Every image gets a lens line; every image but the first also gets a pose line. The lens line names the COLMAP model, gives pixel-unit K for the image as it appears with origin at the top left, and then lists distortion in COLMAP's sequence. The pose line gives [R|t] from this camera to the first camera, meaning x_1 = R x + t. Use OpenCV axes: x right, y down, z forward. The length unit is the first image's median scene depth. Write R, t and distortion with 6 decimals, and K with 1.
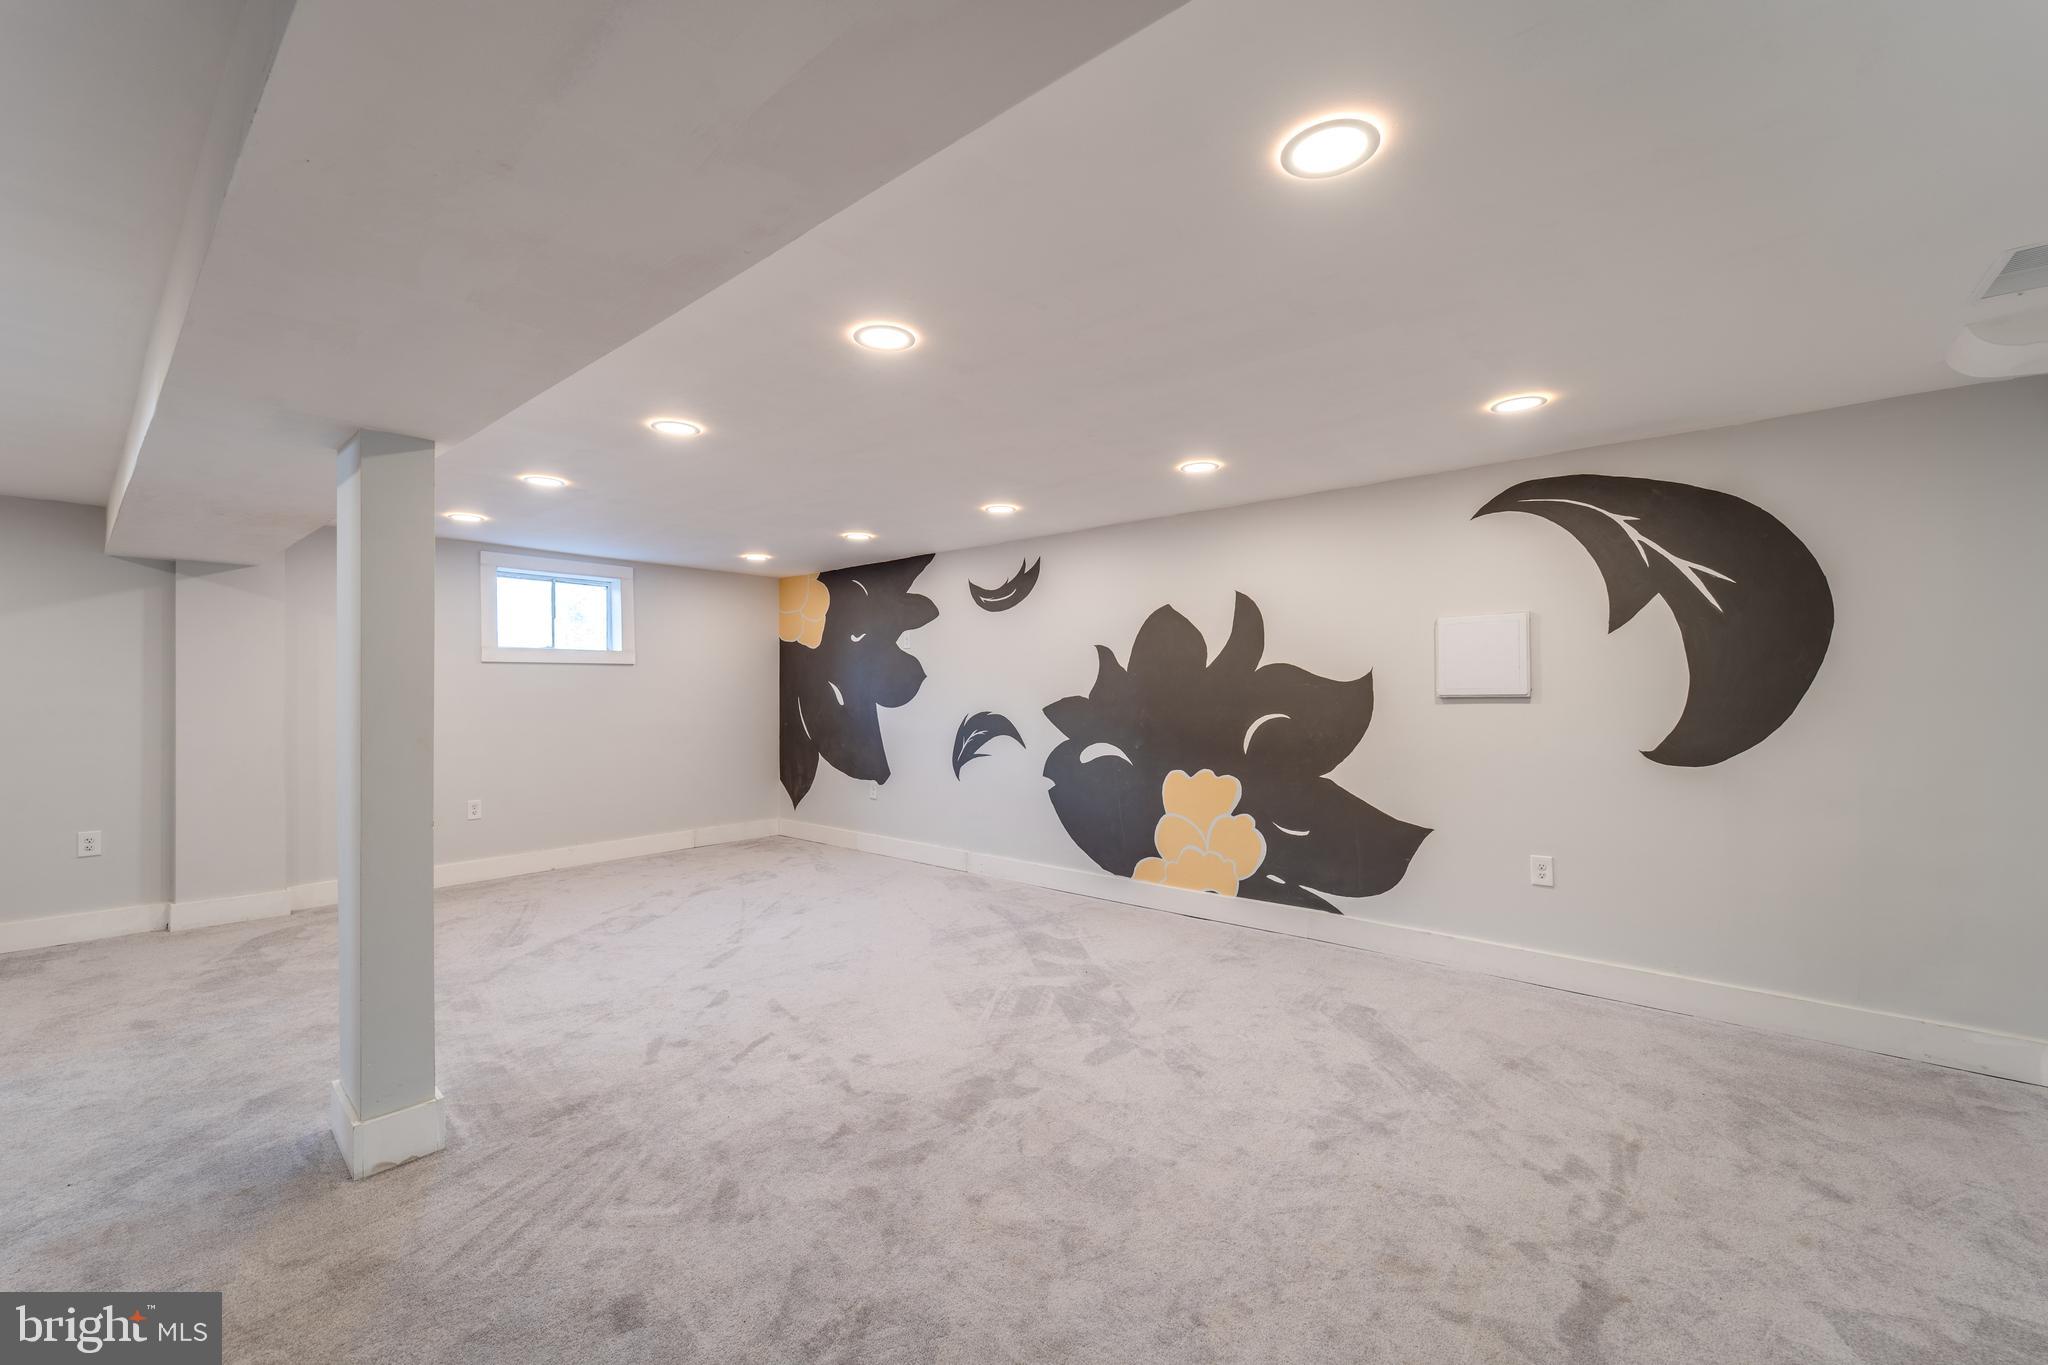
lens RADIAL K [[823.1, 0, 1020.4], [0, 823.1, 689.1], [0, 0, 1]] dist [-0.001525, -0.000809]
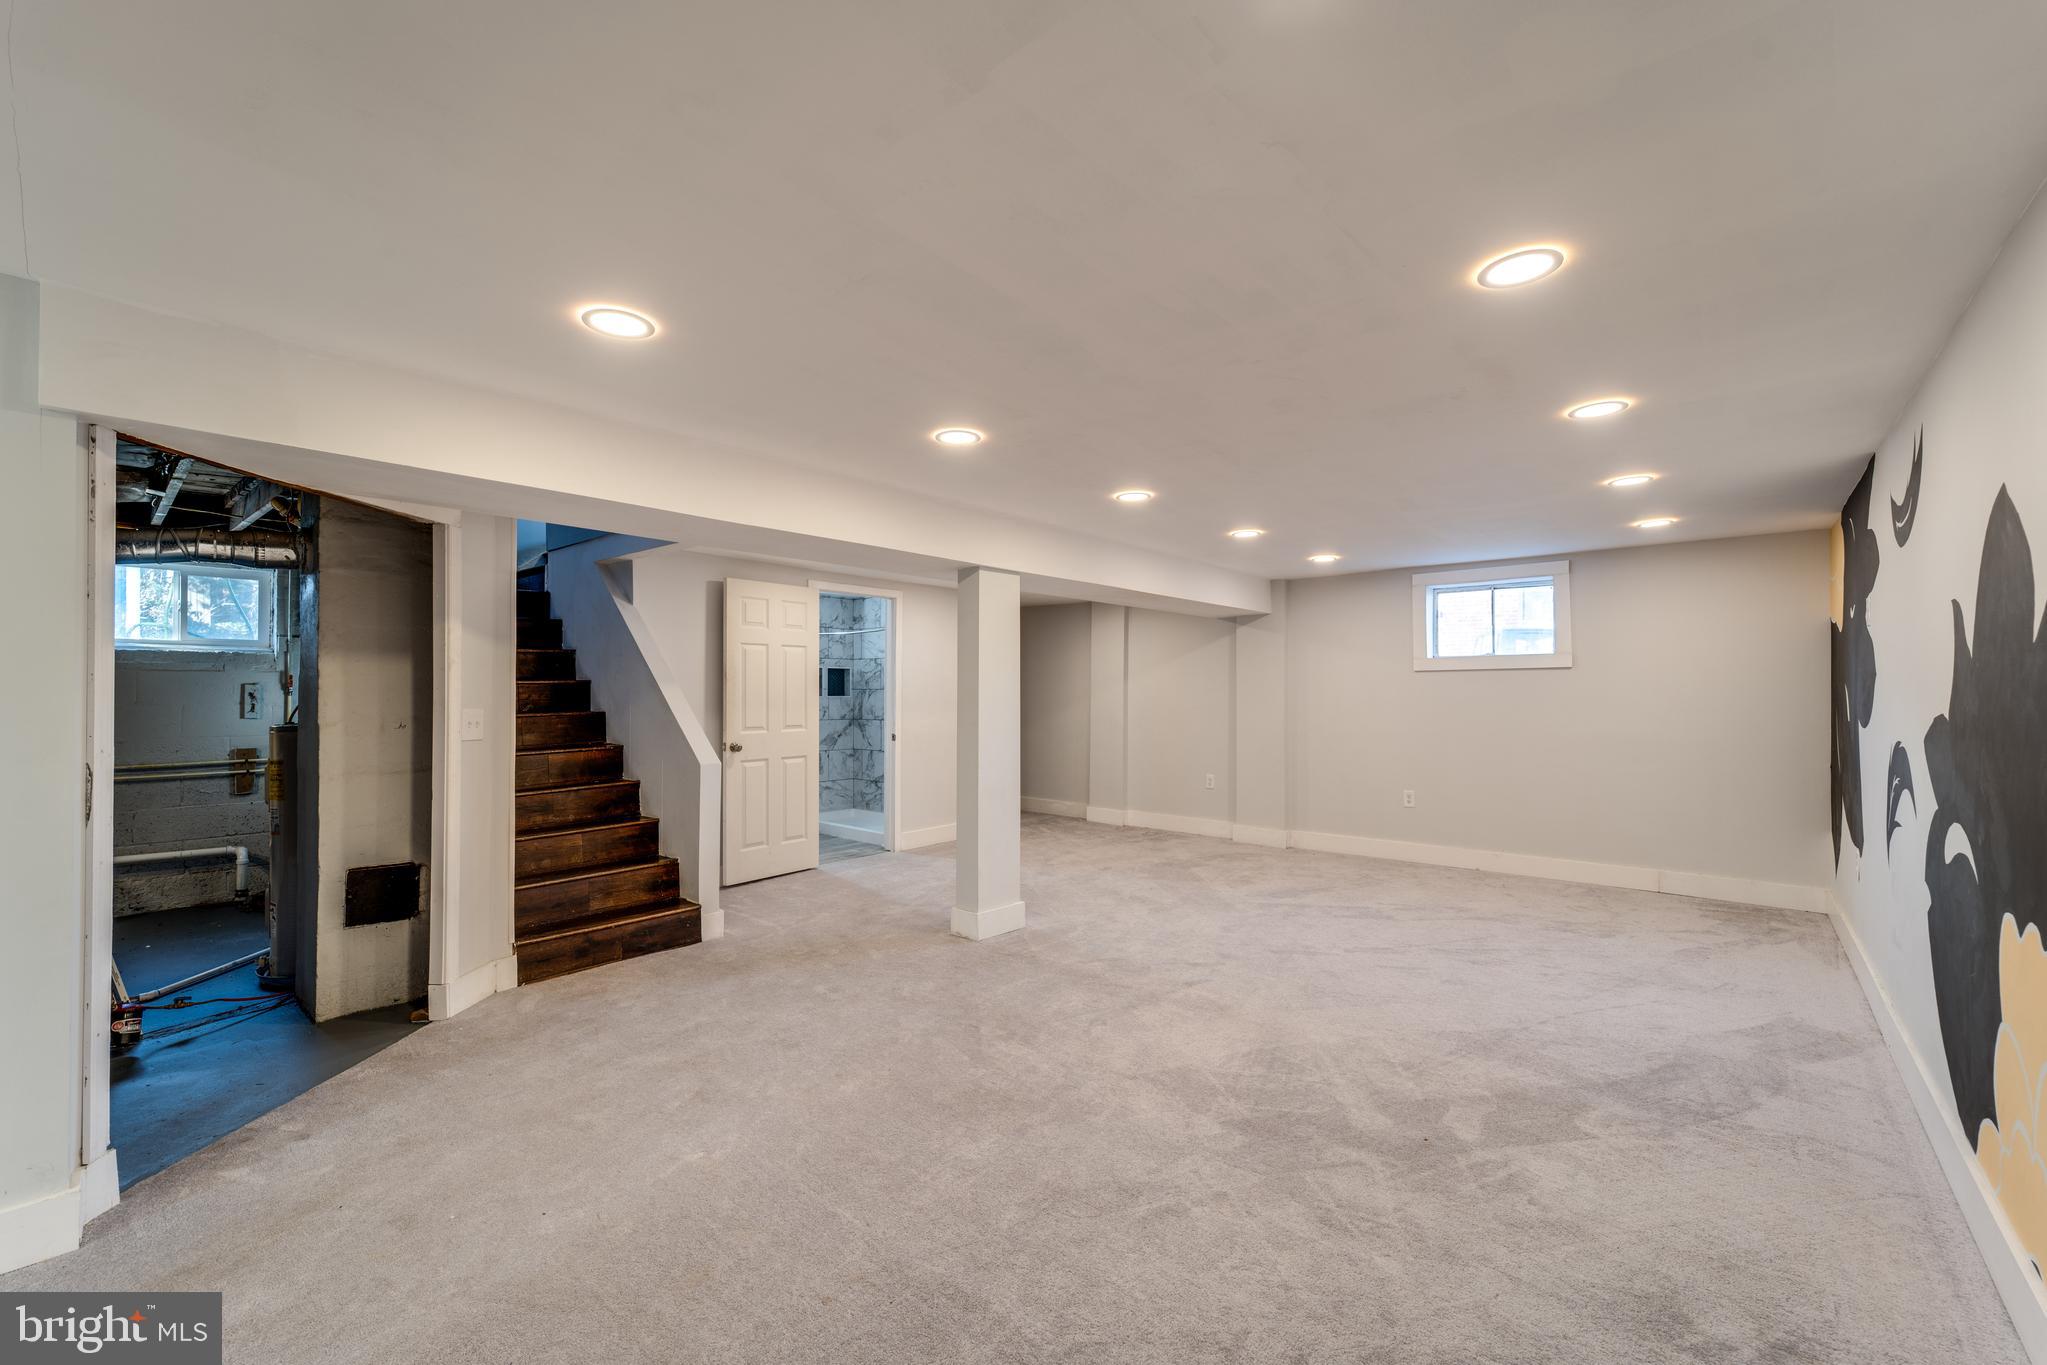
lens RADIAL K [[822.7, 0, 1020.3], [0, 822.7, 686.4], [0, 0, 1]] dist [-0.001525, -0.000809]
pose [[-0.015422, -0.004900, -0.999869, 0.500461], [0.004952, 0.999975, -0.004977, -0.008648], [0.999869, -0.005028, -0.015398, 0.469255]]
